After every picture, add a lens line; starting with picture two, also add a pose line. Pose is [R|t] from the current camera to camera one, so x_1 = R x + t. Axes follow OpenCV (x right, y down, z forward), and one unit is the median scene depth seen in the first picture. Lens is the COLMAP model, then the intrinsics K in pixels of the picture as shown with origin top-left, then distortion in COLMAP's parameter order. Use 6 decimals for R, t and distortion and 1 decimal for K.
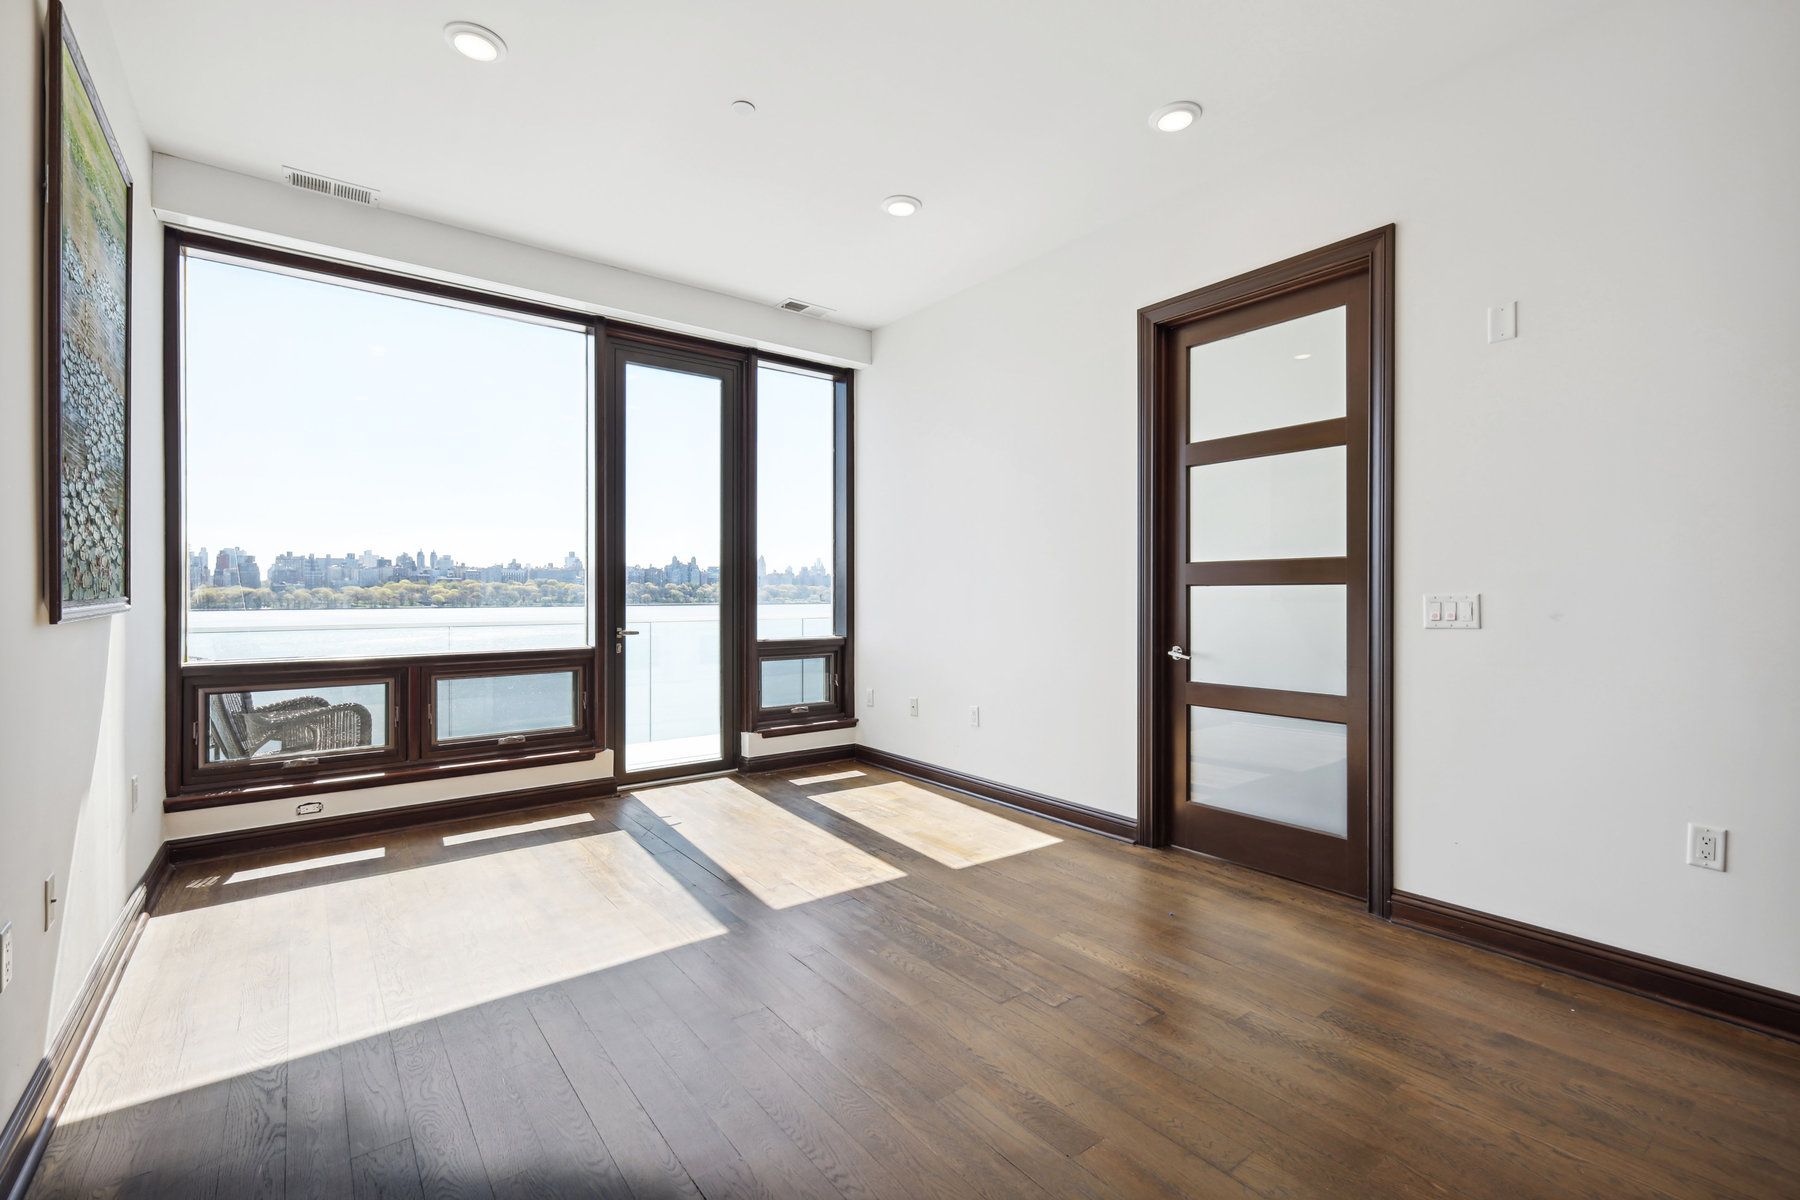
lens RADIAL K [[791.4, 0, 904.9], [0, 791.4, 591.5], [0, 0, 1]] dist [-0.001403, -0.000299]
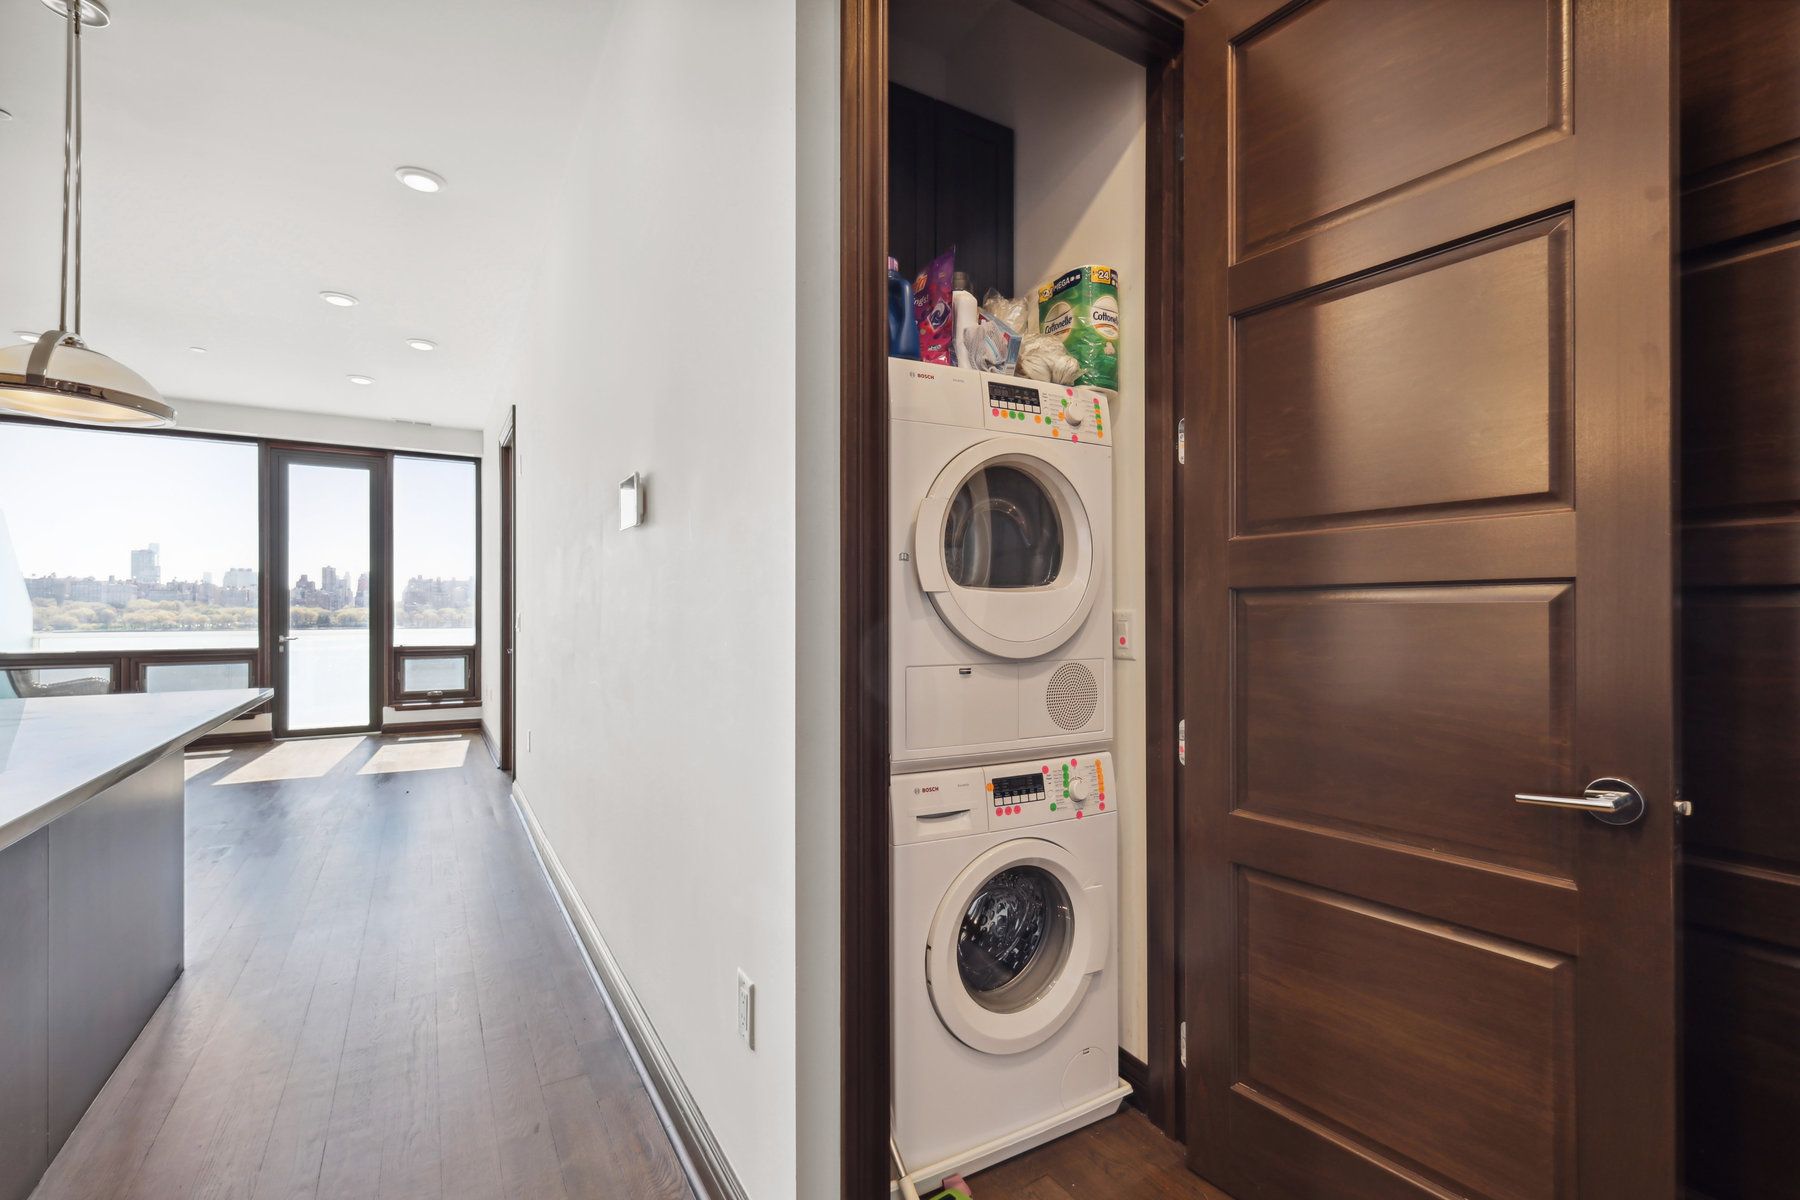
lens RADIAL K [[799.1, 0, 899.3], [0, 799.1, 610.1], [0, 0, 1]] dist [0.002052, 0.000435]
pose [[0.992584, -0.001229, -0.121552, 1.056831], [0.001077, 0.999999, -0.001314, -0.001035], [0.121553, 0.001173, 0.992584, -0.418976]]
